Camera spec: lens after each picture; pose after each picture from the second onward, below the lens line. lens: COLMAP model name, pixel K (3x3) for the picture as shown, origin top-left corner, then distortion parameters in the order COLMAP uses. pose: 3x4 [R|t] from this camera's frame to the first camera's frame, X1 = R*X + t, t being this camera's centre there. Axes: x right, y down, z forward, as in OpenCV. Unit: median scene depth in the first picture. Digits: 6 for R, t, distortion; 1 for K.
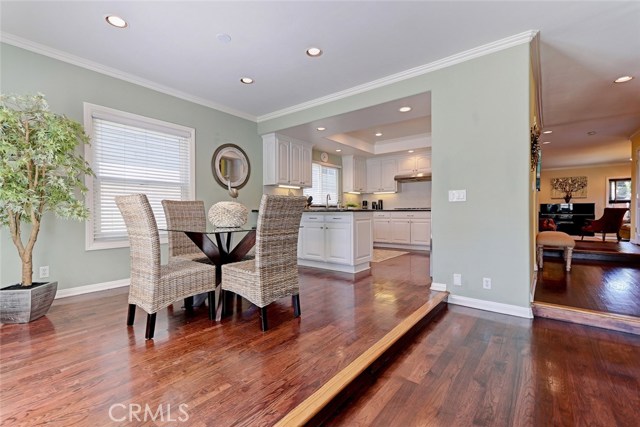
lens RADIAL K [[291.2, 0, 319.4], [0, 291.2, 215.4], [0, 0, 1]] dist [0.014139, -0.001416]
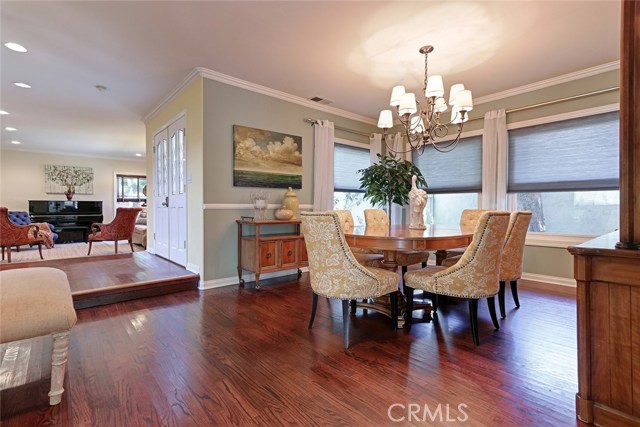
lens RADIAL K [[298.1, 0, 319.6], [0, 298.1, 210.8], [0, 0, 1]] dist [0.029667, 0.000598]
pose [[0.189195, -0.007899, 0.981908, 0.211316], [0.012778, 0.999903, 0.005581, -0.011666], [-0.981856, 0.011491, 0.189278, 0.236349]]
